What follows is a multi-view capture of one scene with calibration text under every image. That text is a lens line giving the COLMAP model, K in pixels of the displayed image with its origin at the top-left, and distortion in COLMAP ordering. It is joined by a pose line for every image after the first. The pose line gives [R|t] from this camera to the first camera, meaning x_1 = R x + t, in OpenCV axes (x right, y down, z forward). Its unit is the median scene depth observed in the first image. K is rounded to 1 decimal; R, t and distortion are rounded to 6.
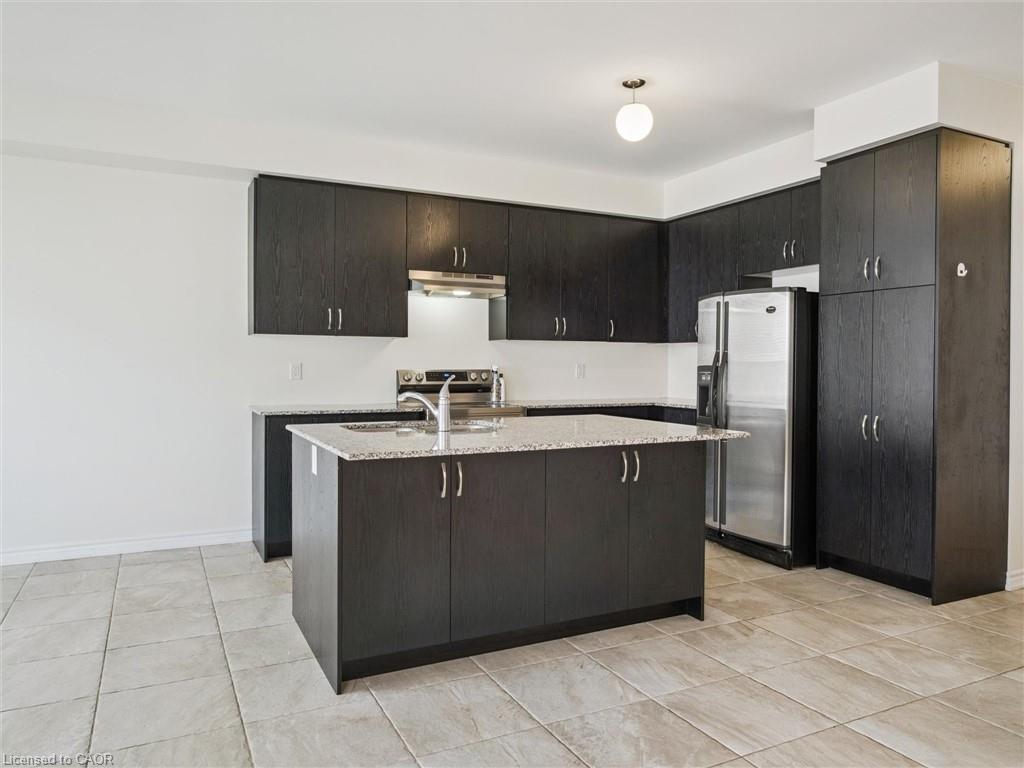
lens RADIAL K [[706.7, 0, 510.3], [0, 706.7, 382.0], [0, 0, 1]] dist [-0.002728, 0.000115]
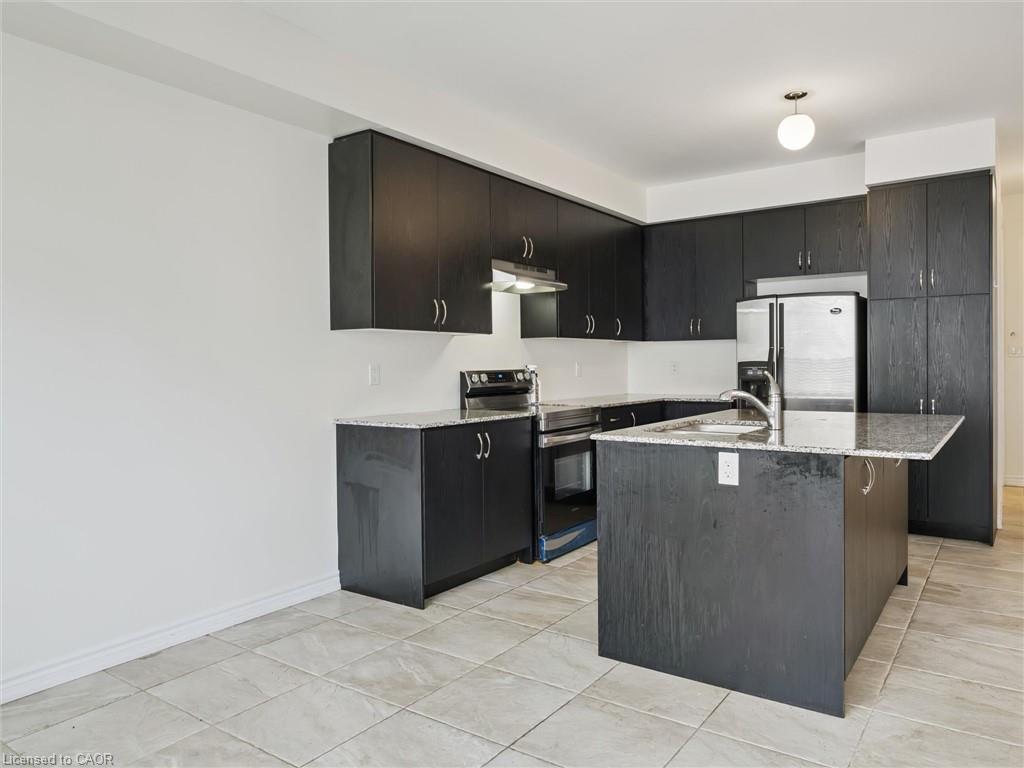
lens RADIAL K [[706.7, 0, 505.5], [0, 706.7, 385.4], [0, 0, 1]] dist [-0.002728, 0.000115]
pose [[0.885533, -0.028297, 0.463714, -0.635619], [0.027873, 0.999581, 0.007768, -0.005709], [-0.463740, 0.006046, 0.885951, 0.235296]]
